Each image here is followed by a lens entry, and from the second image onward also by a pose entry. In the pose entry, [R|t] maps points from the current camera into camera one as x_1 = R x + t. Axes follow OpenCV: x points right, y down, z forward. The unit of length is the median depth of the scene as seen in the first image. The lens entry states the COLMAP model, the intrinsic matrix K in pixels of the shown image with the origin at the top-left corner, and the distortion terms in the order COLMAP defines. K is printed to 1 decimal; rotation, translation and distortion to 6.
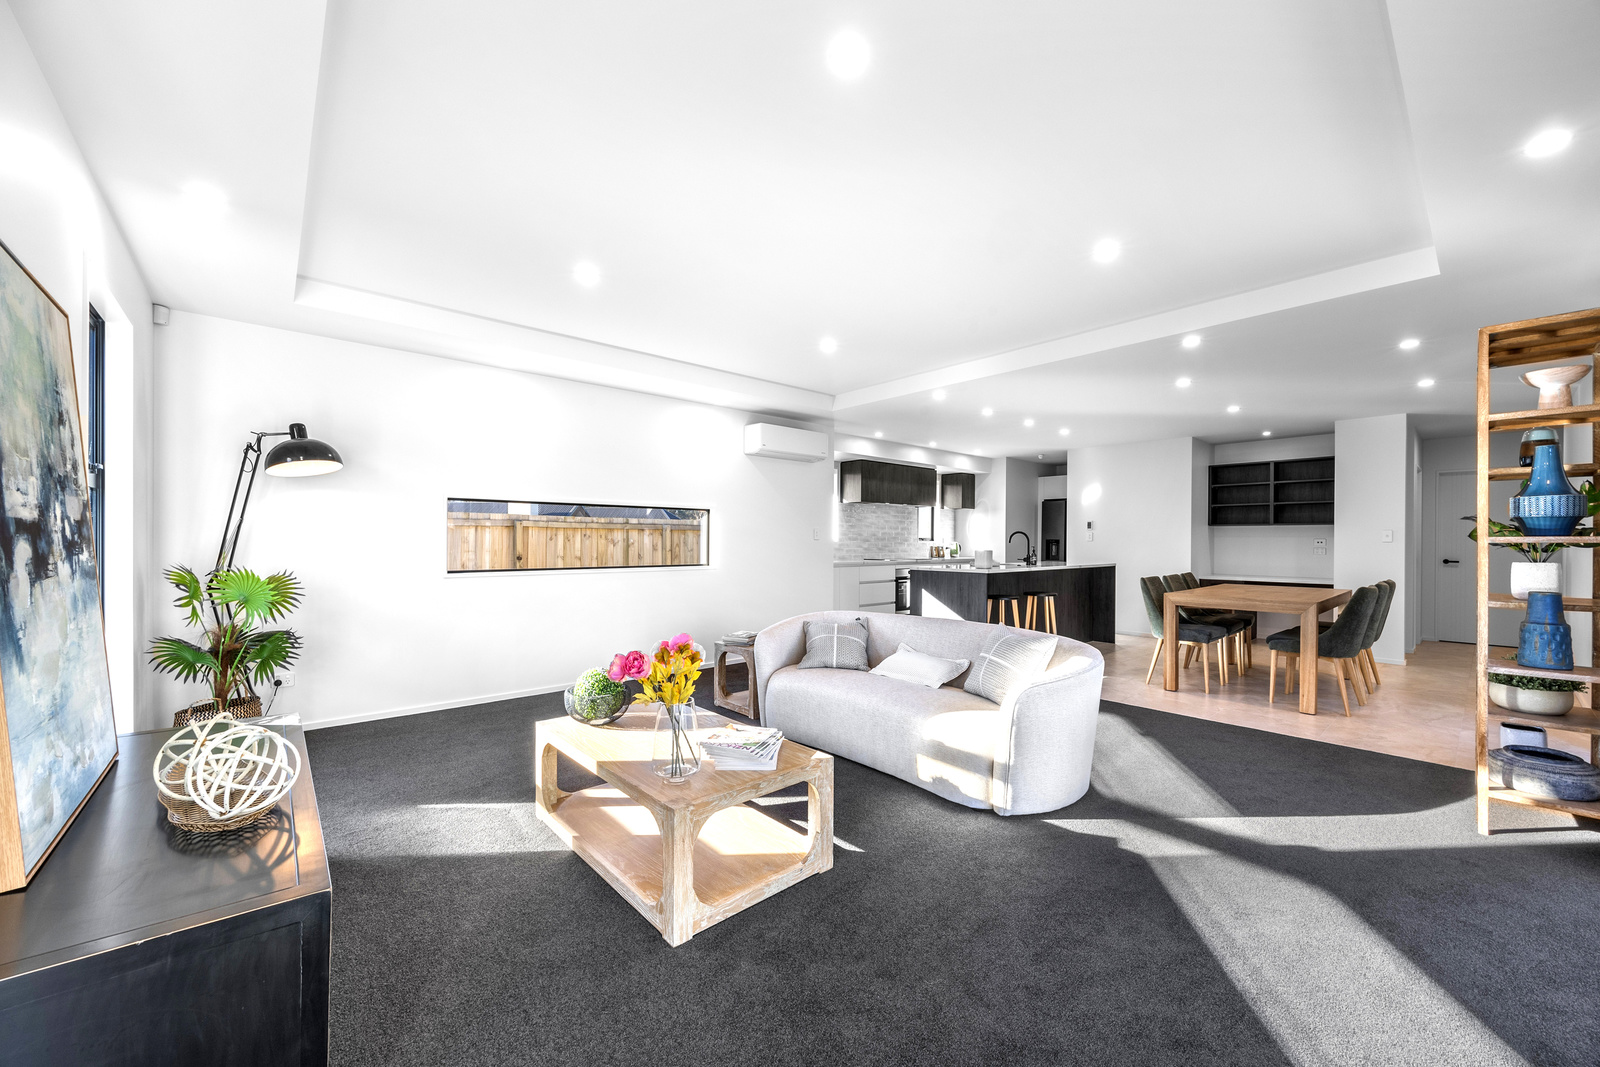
lens RADIAL K [[669.3, 0, 819.3], [0, 669.3, 544.5], [0, 0, 1]] dist [-0.007758, -0.000126]
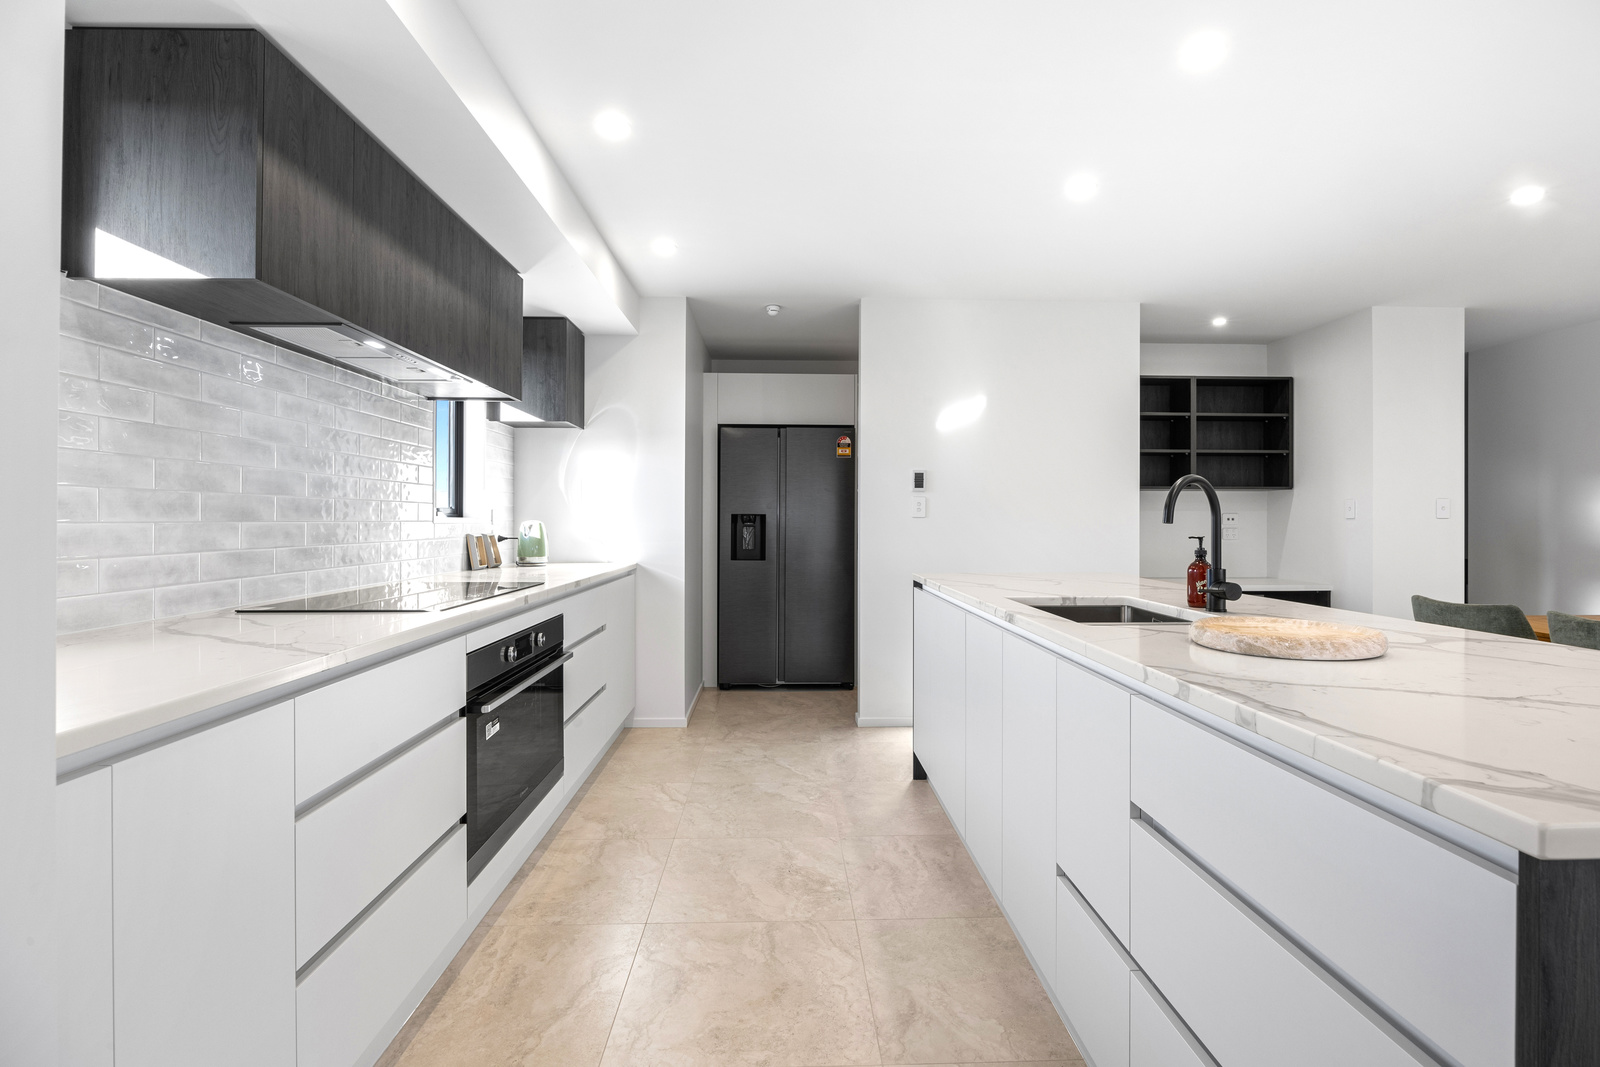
lens RADIAL K [[790.7, 0, 814.0], [0, 790.7, 530.5], [0, 0, 1]] dist [-0.002079, -0.000677]
pose [[0.674391, -0.013911, 0.738243, 0.001171], [0.005507, 0.999889, 0.013811, -0.004385], [-0.738354, -0.005248, 0.674393, 0.814017]]
